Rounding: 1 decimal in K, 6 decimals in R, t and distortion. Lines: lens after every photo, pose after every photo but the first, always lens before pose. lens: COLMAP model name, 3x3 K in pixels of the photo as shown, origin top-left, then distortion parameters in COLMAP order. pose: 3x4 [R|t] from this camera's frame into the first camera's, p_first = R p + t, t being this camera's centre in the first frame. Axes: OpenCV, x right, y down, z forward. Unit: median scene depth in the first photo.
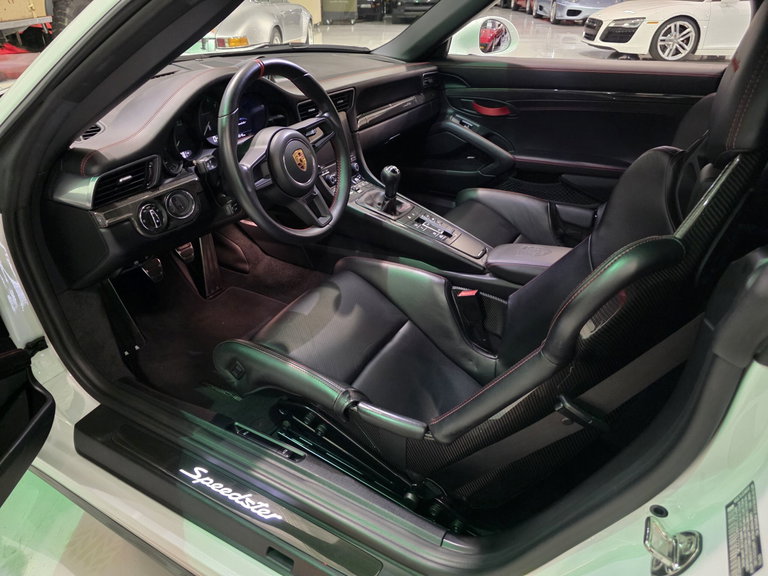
lens RADIAL K [[518.9, 0, 387.5], [0, 518.9, 287.5], [0, 0, 1]] dist [0.056494, -0.053041]
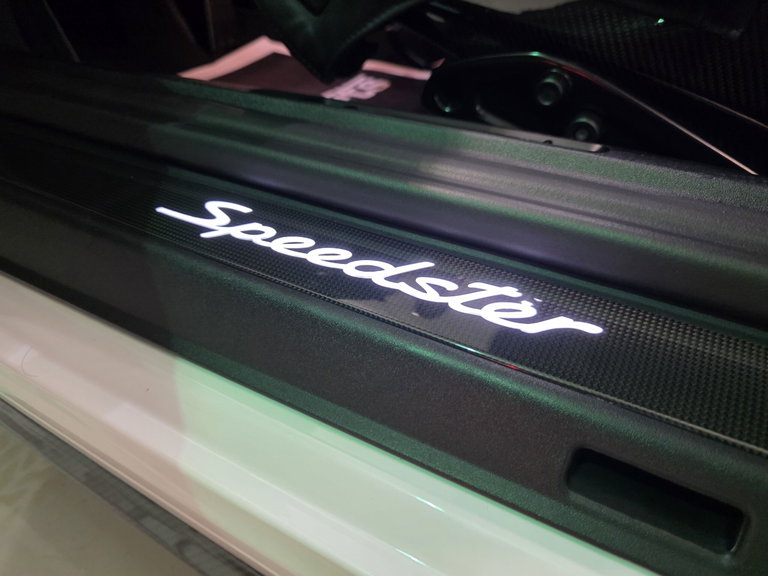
lens RADIAL K [[518.9, 0, 381.2], [0, 518.9, 292.9], [0, 0, 1]] dist [0.056494, -0.053041]
pose [[0.999748, -0.008739, -0.020664, -0.231267], [0.011084, 0.993161, 0.116227, 0.314755], [0.019506, -0.116427, 0.993008, 0.617755]]
